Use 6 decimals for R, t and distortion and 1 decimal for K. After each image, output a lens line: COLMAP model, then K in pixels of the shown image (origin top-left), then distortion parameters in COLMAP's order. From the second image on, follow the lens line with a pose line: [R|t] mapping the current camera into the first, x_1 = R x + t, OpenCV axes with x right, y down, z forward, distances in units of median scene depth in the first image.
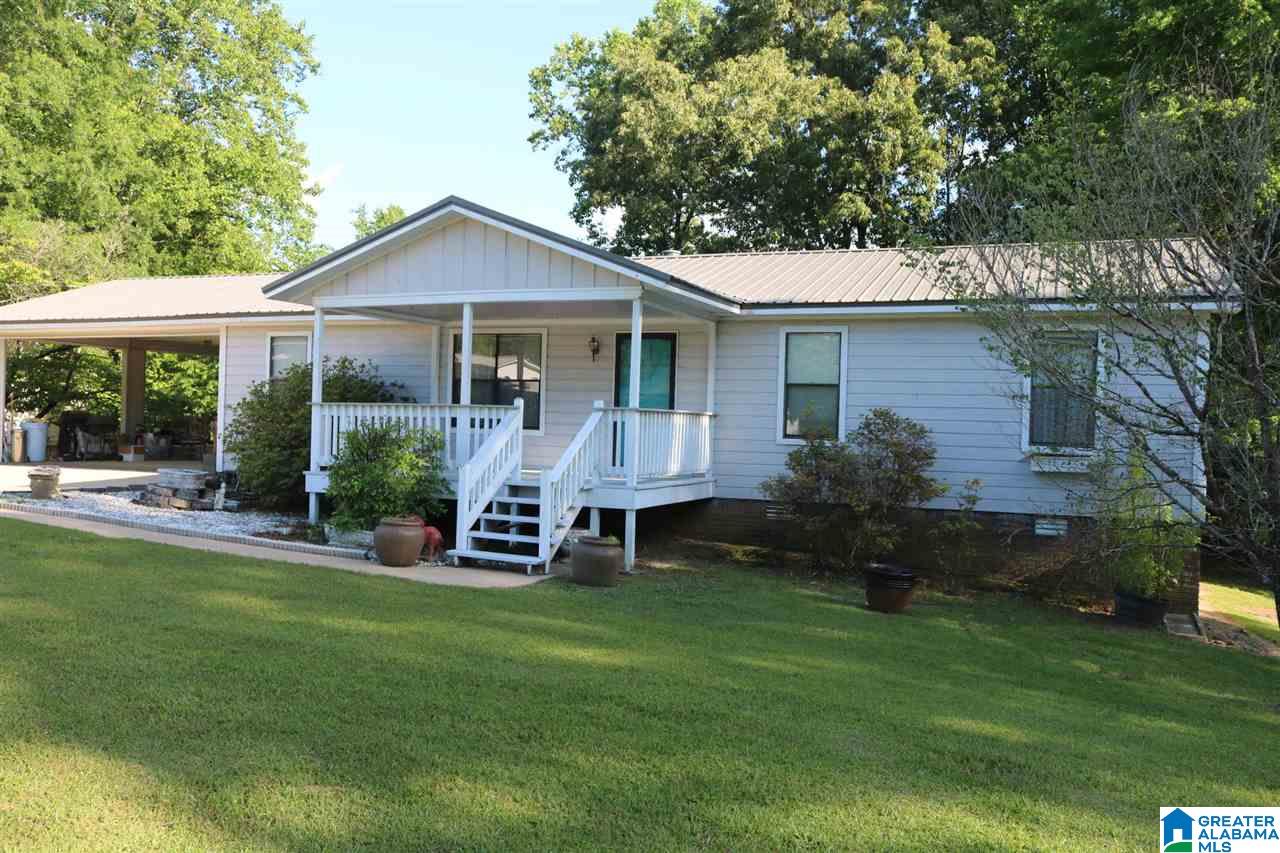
lens RADIAL K [[1112.6, 0, 645.2], [0, 1112.6, 432.0], [0, 0, 1]] dist [-0.002335, 0.004427]
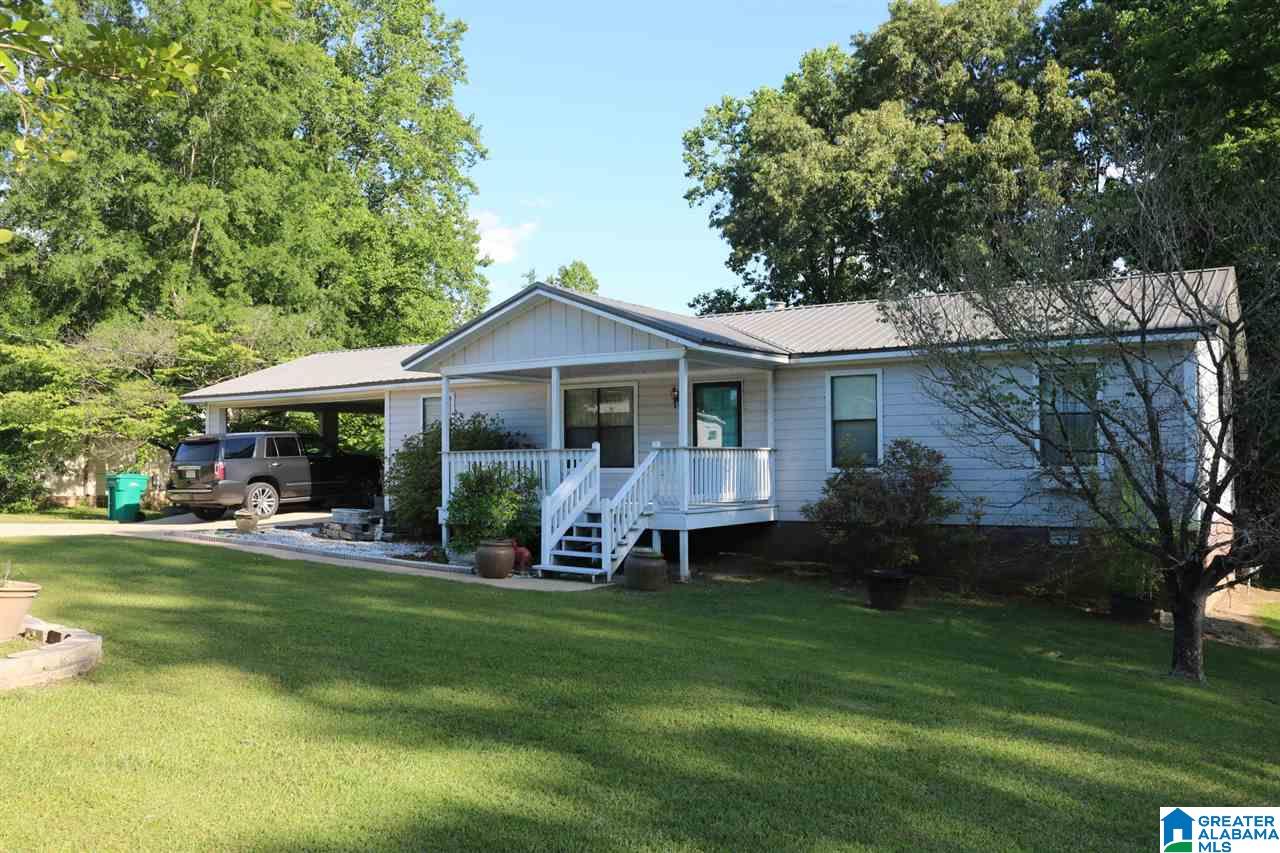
lens RADIAL K [[1112.6, 0, 637.5], [0, 1112.6, 428.8], [0, 0, 1]] dist [-0.002335, 0.004427]
pose [[0.981893, -0.039671, -0.185237, 0.105818], [0.032516, 0.998609, -0.041505, 0.004948], [0.186626, 0.034730, 0.981817, -0.131369]]
